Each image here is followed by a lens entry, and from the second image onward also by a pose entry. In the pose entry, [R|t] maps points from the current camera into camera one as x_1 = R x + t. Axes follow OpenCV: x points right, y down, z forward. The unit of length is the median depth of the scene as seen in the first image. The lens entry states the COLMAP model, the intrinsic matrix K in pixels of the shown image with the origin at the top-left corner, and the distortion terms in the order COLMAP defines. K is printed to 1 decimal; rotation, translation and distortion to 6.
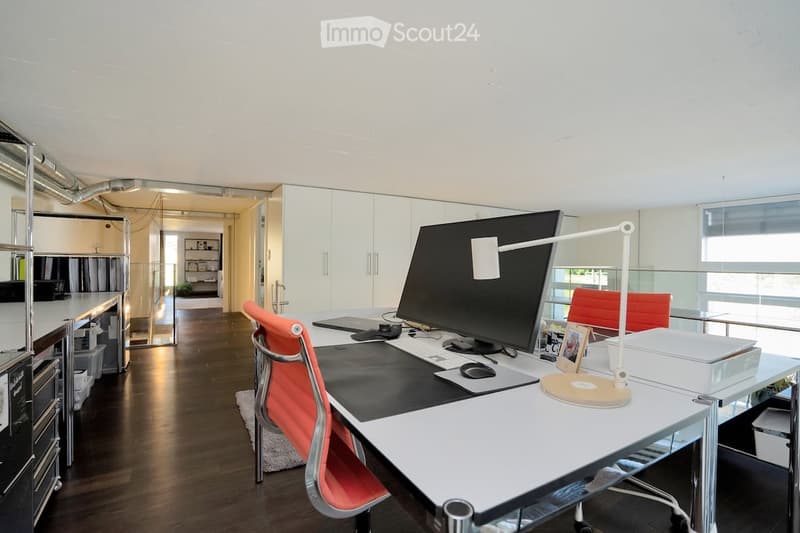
lens RADIAL K [[379.6, 0, 395.2], [0, 379.6, 266.2], [0, 0, 1]] dist [-0.011154, 0.005897]
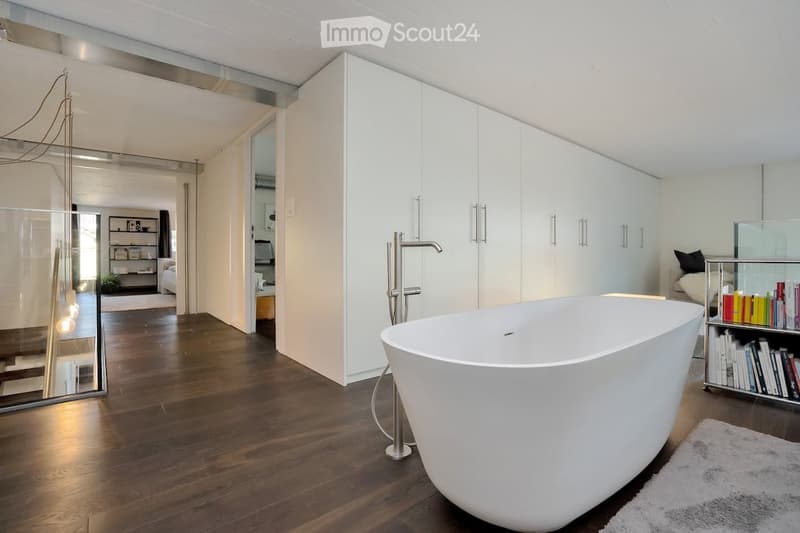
lens RADIAL K [[379.6, 0, 402.2], [0, 379.6, 259.7], [0, 0, 1]] dist [-0.011154, 0.005897]
pose [[0.987291, -0.011575, 0.158500, -0.109935], [0.011335, 0.999933, 0.002422, 0.018959], [-0.158517, -0.000595, 0.987356, 0.183308]]
